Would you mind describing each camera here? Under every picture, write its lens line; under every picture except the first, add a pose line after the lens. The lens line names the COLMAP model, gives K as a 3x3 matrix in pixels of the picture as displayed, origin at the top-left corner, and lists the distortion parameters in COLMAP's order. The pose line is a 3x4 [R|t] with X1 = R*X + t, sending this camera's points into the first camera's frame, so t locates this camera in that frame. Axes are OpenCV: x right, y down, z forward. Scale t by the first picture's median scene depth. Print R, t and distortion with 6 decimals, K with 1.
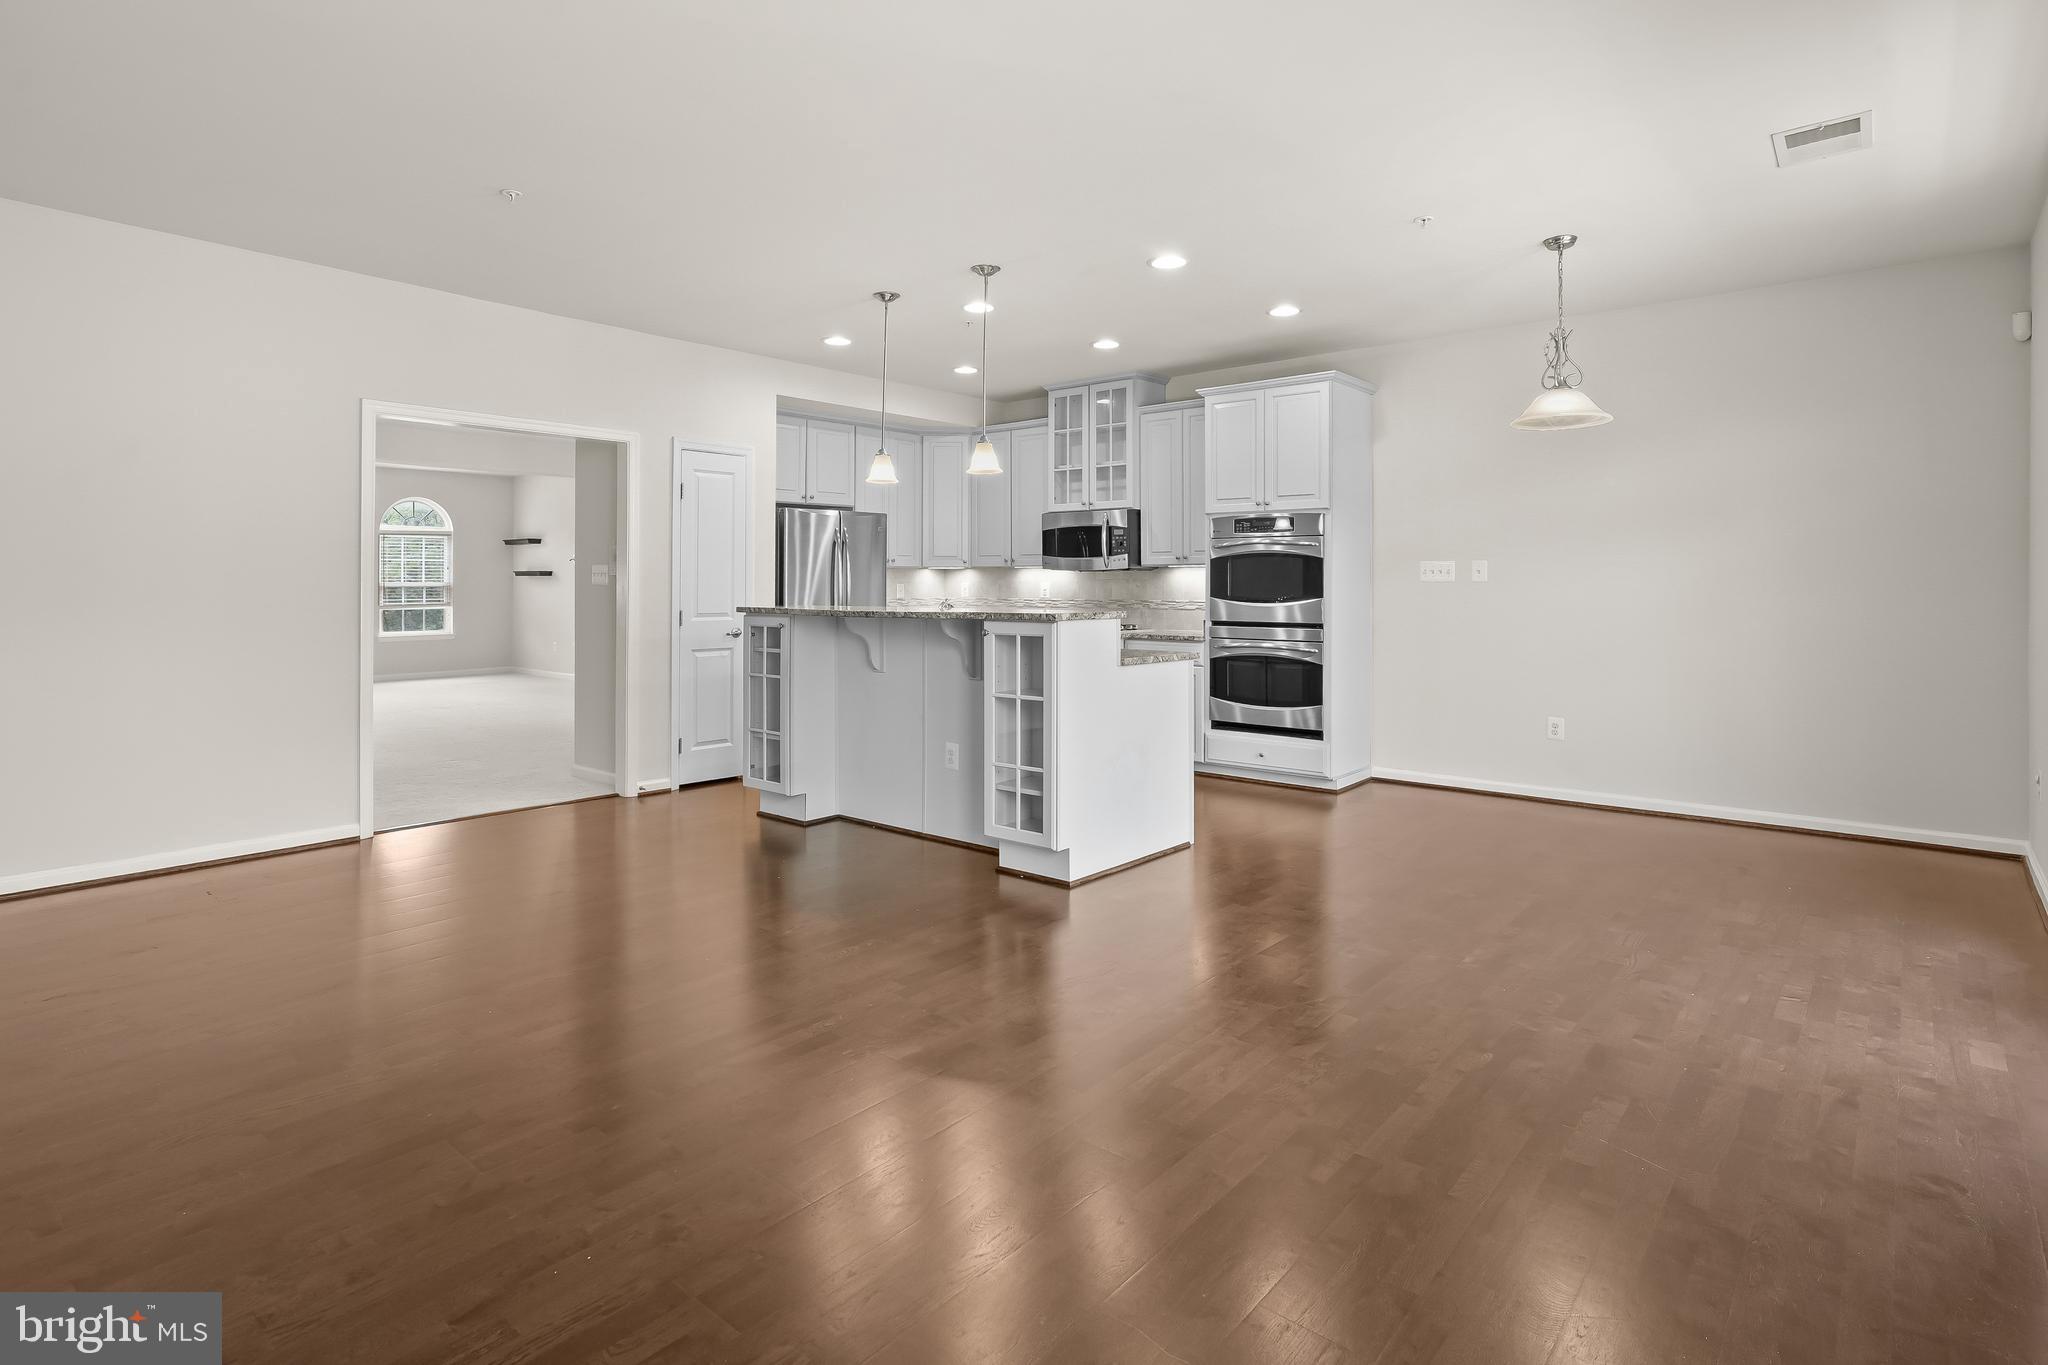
lens RADIAL K [[1048.8, 0, 1011.4], [0, 1048.8, 580.9], [0, 0, 1]] dist [-0.000153, 0.000307]
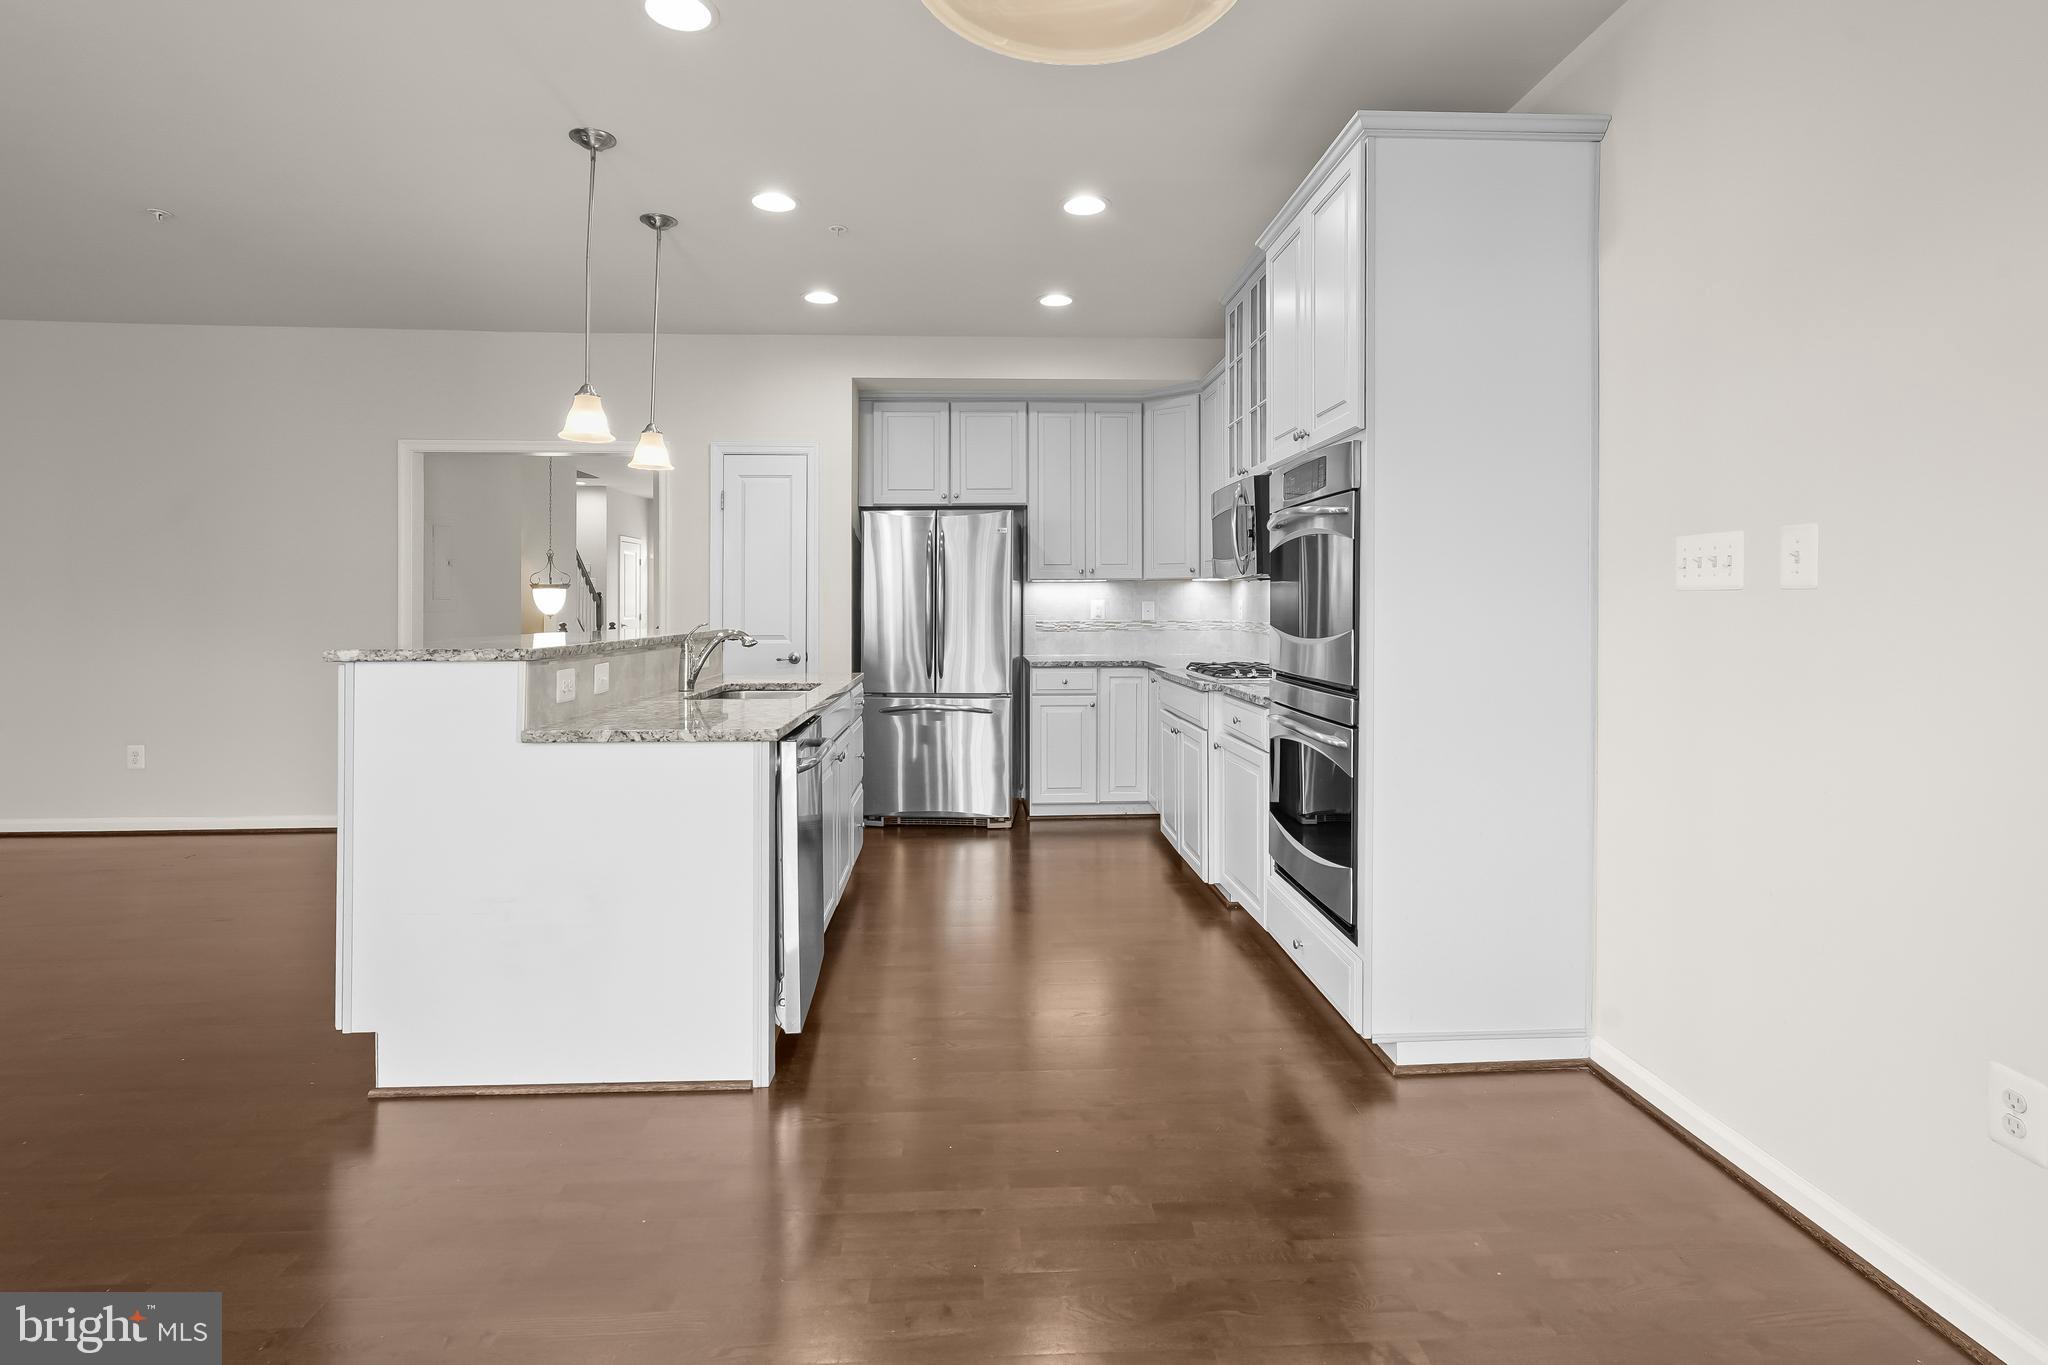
lens RADIAL K [[1003.4, 0, 1028.8], [0, 1003.4, 605.1], [0, 0, 1]] dist [-0.000418, 0.000073]
pose [[0.690016, -0.001262, -0.723793, 0.503882], [0.007029, 0.999963, 0.004957, 0.002725], [0.723760, -0.008508, 0.689999, 0.594058]]
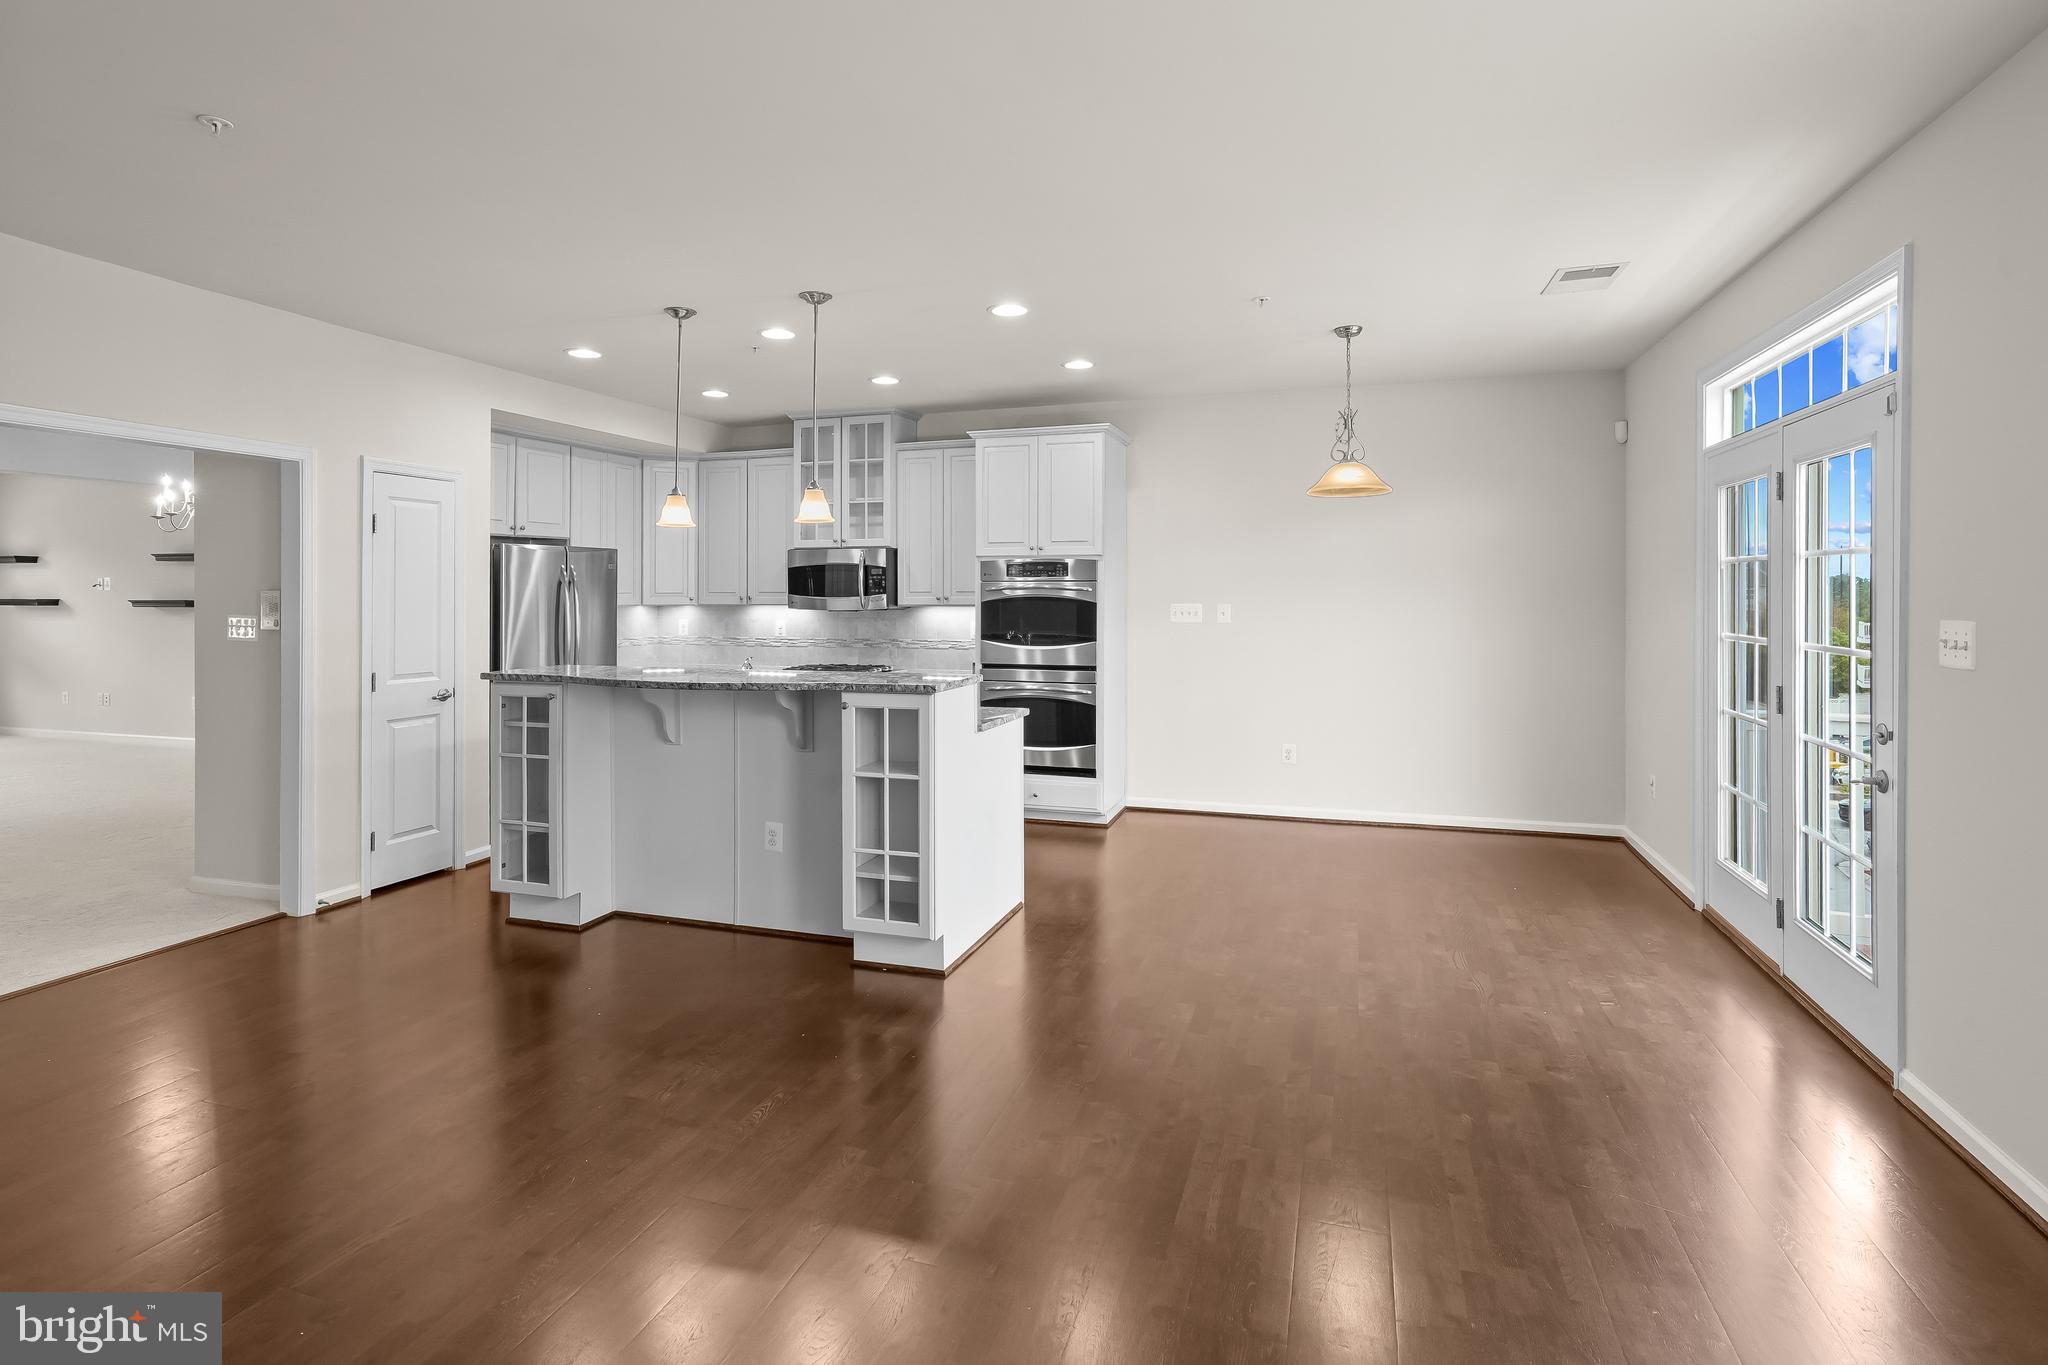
lens RADIAL K [[1010.6, 0, 1021.8], [0, 1010.6, 592.0], [0, 0, 1]] dist [-0.016042, 0.022329]
pose [[0.925142, -0.002685, 0.379611, -0.150069], [0.001604, 0.999994, 0.003162, -0.035473], [-0.379617, -0.002316, 0.925141, 0.099677]]
